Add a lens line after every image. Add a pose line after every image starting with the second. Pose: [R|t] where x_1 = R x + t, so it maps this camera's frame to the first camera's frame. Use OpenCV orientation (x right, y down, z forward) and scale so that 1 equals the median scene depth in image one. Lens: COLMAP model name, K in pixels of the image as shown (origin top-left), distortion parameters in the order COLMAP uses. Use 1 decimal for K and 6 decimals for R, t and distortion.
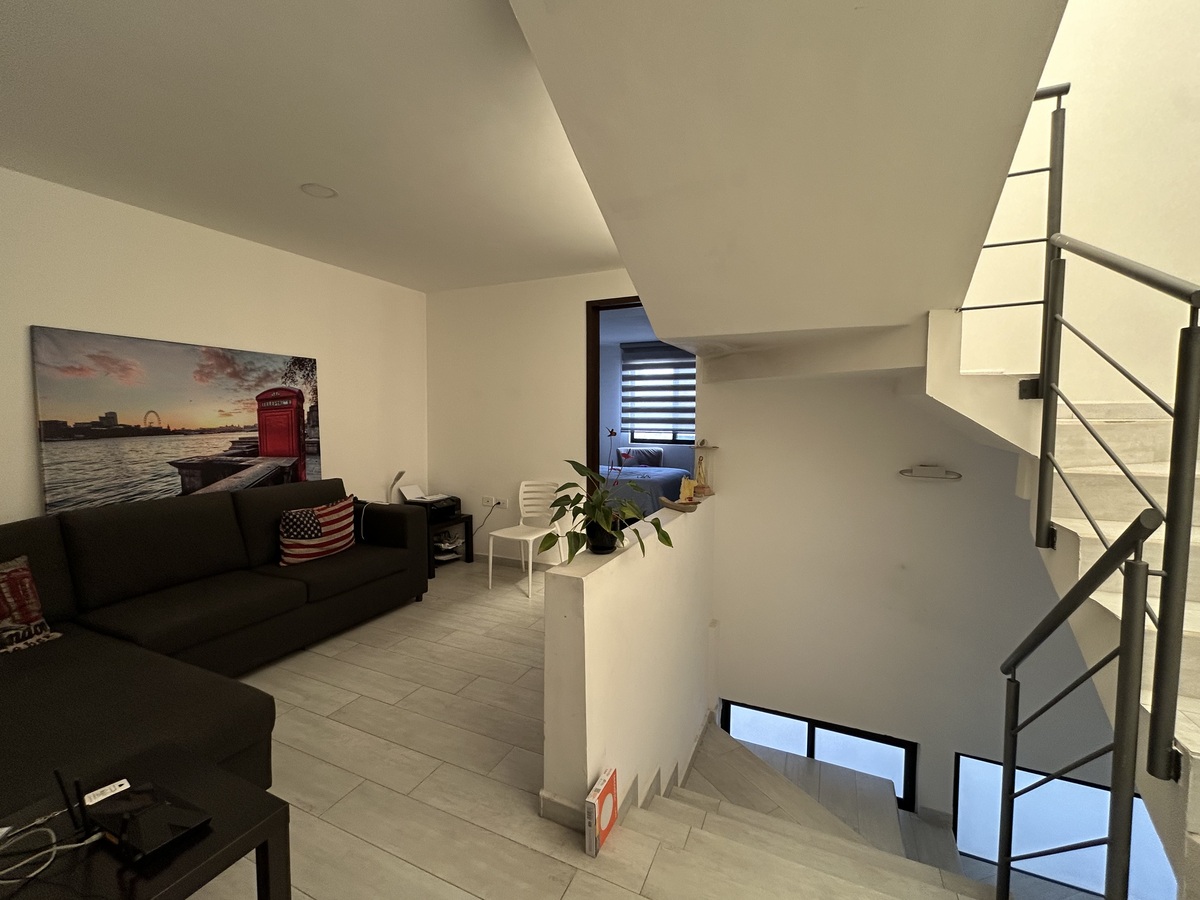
lens RADIAL K [[492.3, 0, 607.8], [0, 492.3, 445.2], [0, 0, 1]] dist [0.001065, -0.000105]
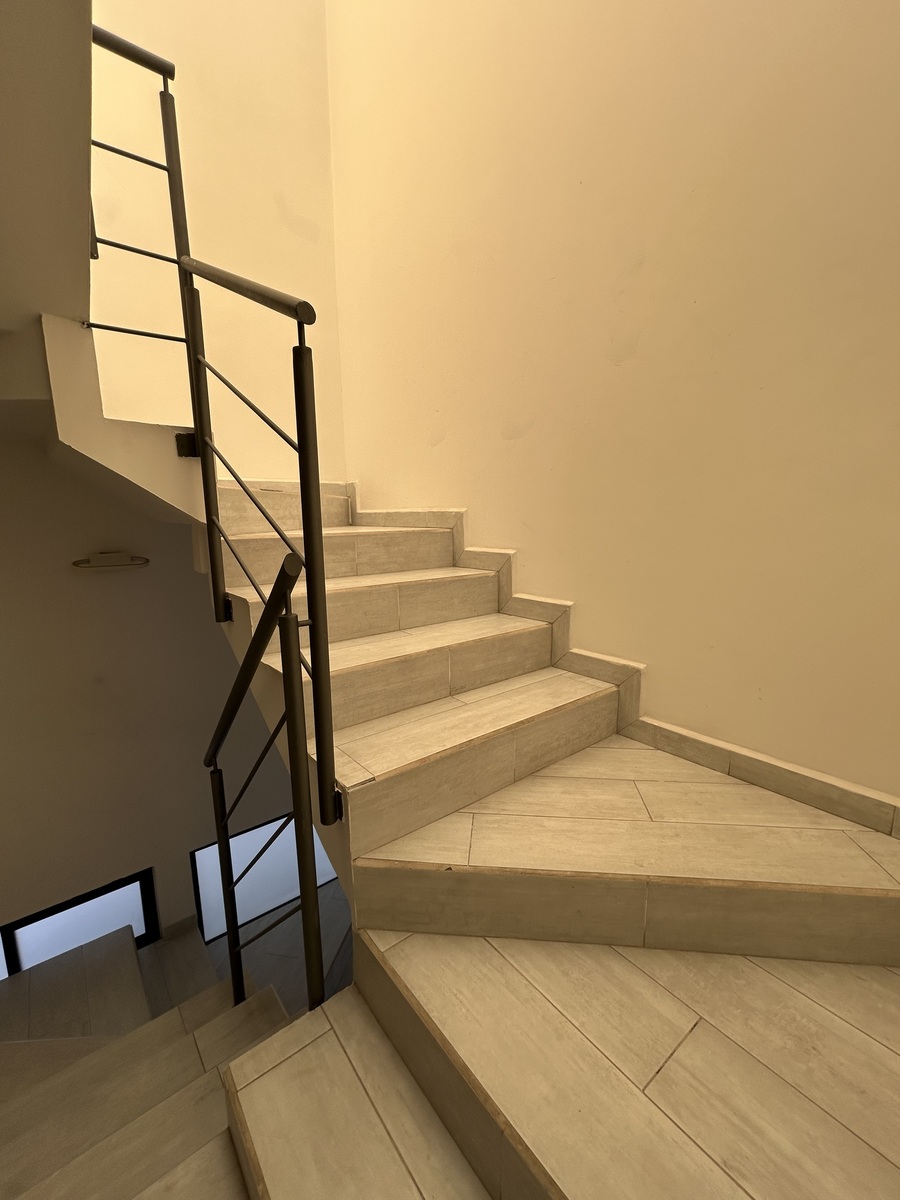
lens RADIAL K [[492.3, 0, 452.0], [0, 492.3, 599.4], [0, 0, 1]] dist [0.001065, -0.000105]
pose [[0.432918, -0.157689, 0.887534, 0.285750], [0.066786, 0.987485, 0.142871, 0.070099], [-0.898956, -0.002576, 0.438031, 0.234223]]
